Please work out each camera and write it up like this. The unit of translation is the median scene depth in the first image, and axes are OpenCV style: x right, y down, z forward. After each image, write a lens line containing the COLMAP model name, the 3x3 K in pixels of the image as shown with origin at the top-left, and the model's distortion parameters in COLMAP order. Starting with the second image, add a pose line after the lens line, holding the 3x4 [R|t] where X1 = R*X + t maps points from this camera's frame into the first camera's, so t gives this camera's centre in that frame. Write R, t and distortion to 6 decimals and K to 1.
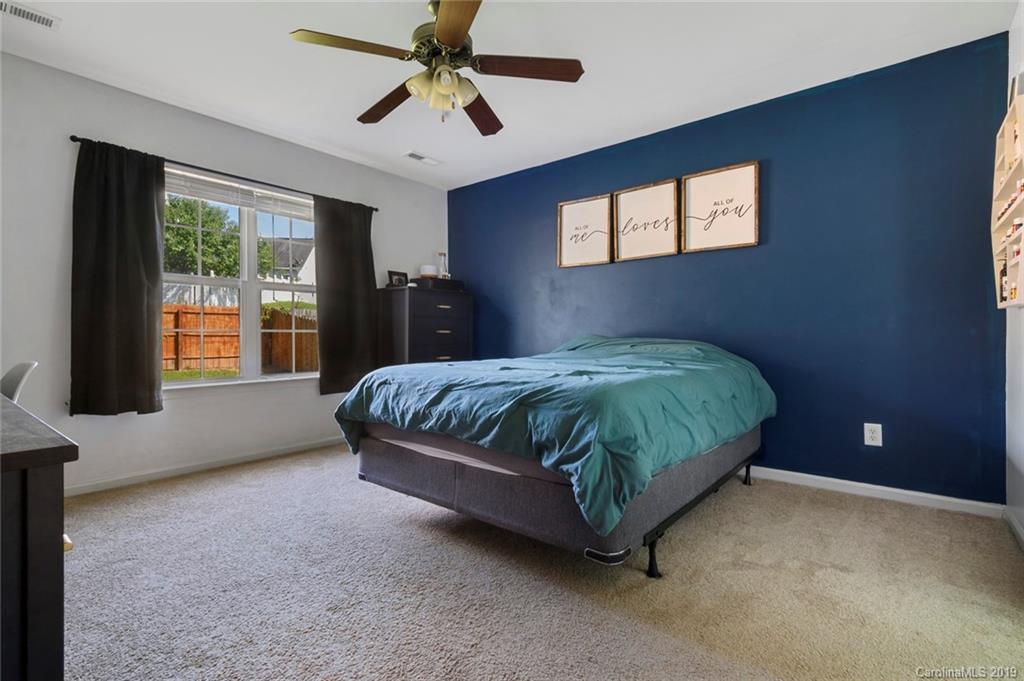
lens RADIAL K [[463.6, 0, 495.5], [0, 463.6, 348.5], [0, 0, 1]] dist [0.008145, -0.003401]
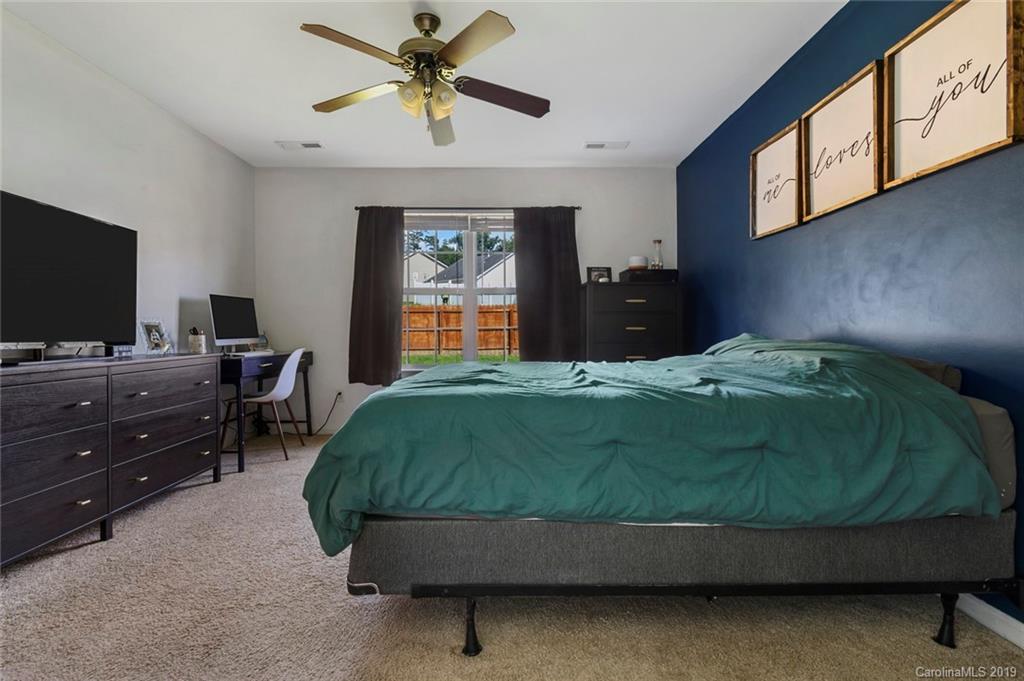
lens RADIAL K [[463.6, 0, 520.3], [0, 463.6, 336.9], [0, 0, 1]] dist [0.008145, -0.003401]
pose [[0.666638, 0.012671, -0.745274, 0.478435], [-0.022002, 0.999754, -0.002683, -0.014971], [0.745057, 0.018186, 0.666753, 0.272286]]
